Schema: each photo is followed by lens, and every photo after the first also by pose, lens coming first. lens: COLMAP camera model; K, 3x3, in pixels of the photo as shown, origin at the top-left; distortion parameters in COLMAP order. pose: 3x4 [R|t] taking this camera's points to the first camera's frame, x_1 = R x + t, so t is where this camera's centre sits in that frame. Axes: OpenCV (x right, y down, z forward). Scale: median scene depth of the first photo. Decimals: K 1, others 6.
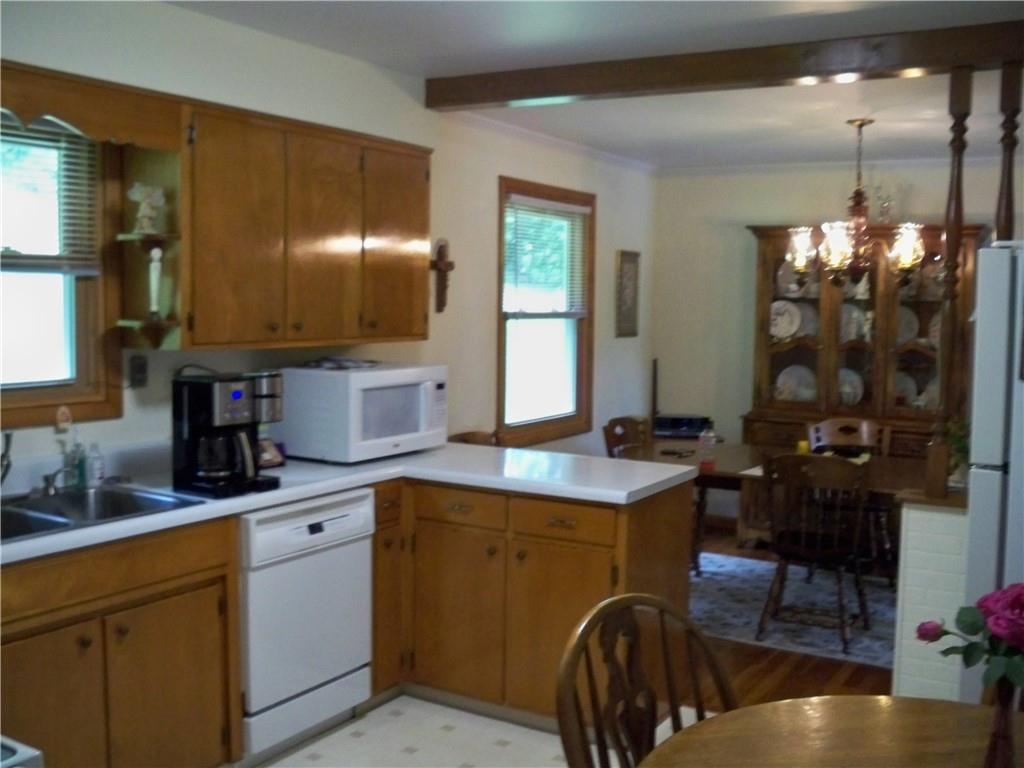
lens RADIAL K [[1069.1, 0, 512.0], [0, 1069.1, 384.0], [0, 0, 1]] dist [-0.120125, -0.004196]
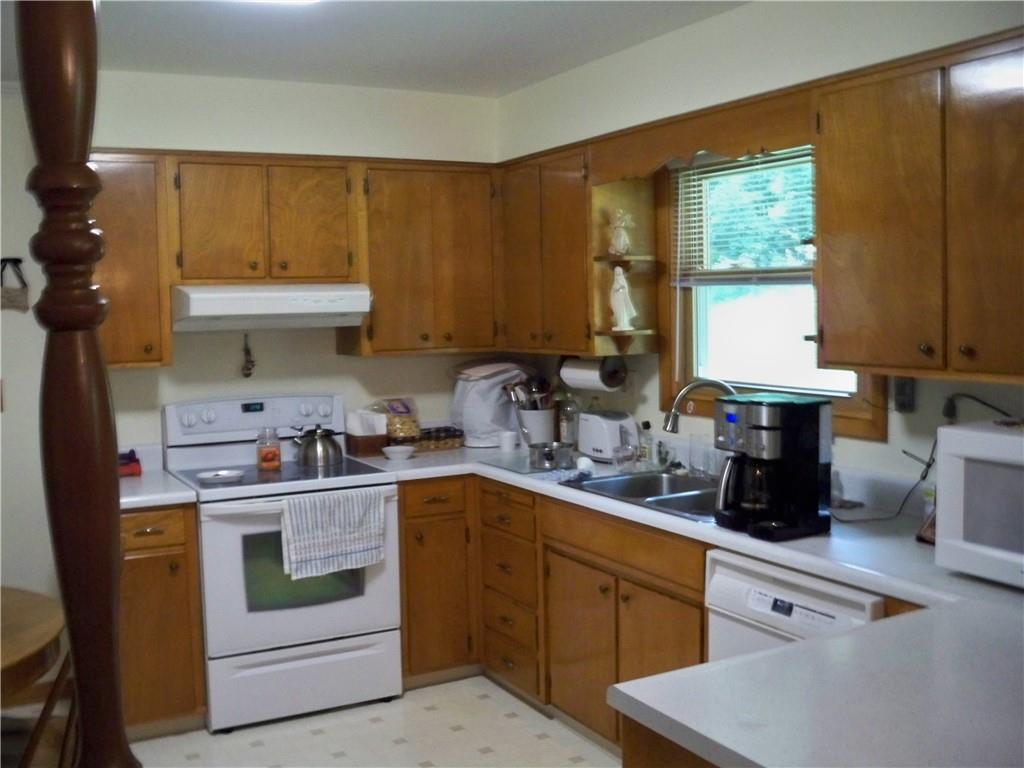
lens RADIAL K [[1093.1, 0, 512.0], [0, 1093.1, 384.0], [0, 0, 1]] dist [-0.003082, -0.002644]
pose [[-0.506267, 0.067822, -0.859705, 0.590475], [-0.052450, 0.992636, 0.109196, -0.103196], [0.860780, 0.100374, -0.498982, 1.209957]]
